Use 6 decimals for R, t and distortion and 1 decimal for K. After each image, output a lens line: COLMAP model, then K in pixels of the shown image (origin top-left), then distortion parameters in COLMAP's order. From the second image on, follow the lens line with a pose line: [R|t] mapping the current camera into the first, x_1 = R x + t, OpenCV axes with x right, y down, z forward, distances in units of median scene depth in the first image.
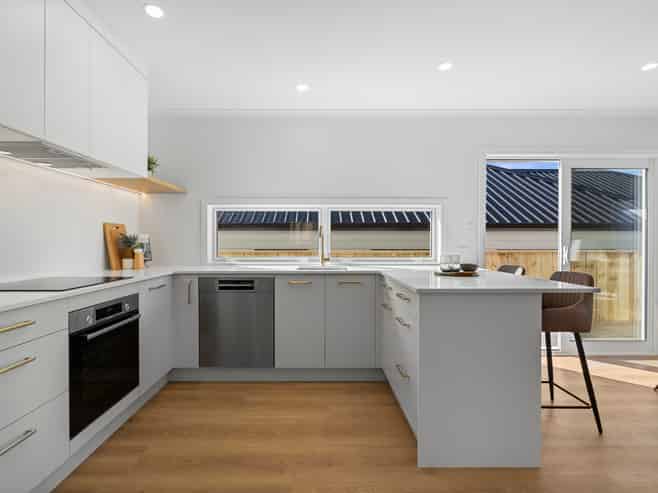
lens RADIAL K [[325.2, 0, 320.8], [0, 325.2, 246.9], [0, 0, 1]] dist [-0.012076, -0.000286]
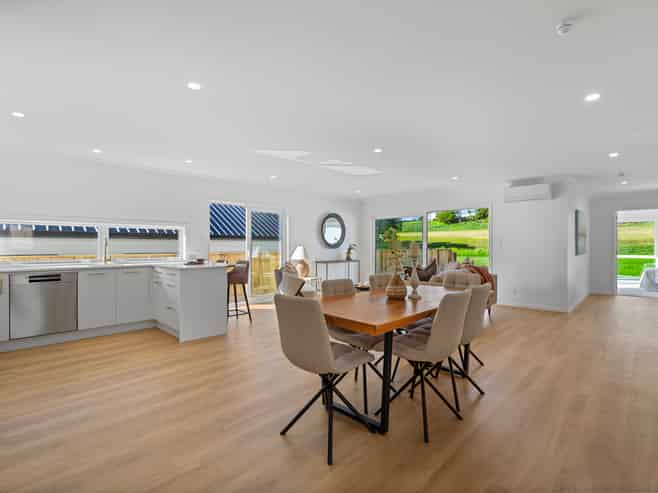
lens RADIAL K [[325.2, 0, 320.8], [0, 325.2, 246.9], [0, 0, 1]] dist [-0.012076, -0.000286]
pose [[0.718753, -0.004464, 0.695251, -0.357621], [0.014695, 0.999854, -0.008772, 0.007055], [-0.695110, 0.016522, 0.718713, -0.853332]]
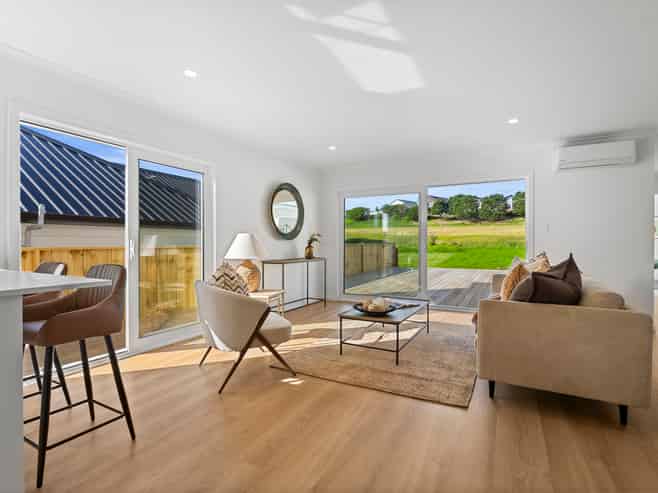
lens RADIAL K [[319.2, 0, 329.0], [0, 319.2, 246.5], [0, 0, 1]] dist [0.001921, 0.000032]
pose [[0.471815, -0.013928, 0.881587, 0.234815], [0.021399, 0.999762, 0.004343, 0.029076], [-0.881438, 0.016817, 0.472001, 0.053313]]
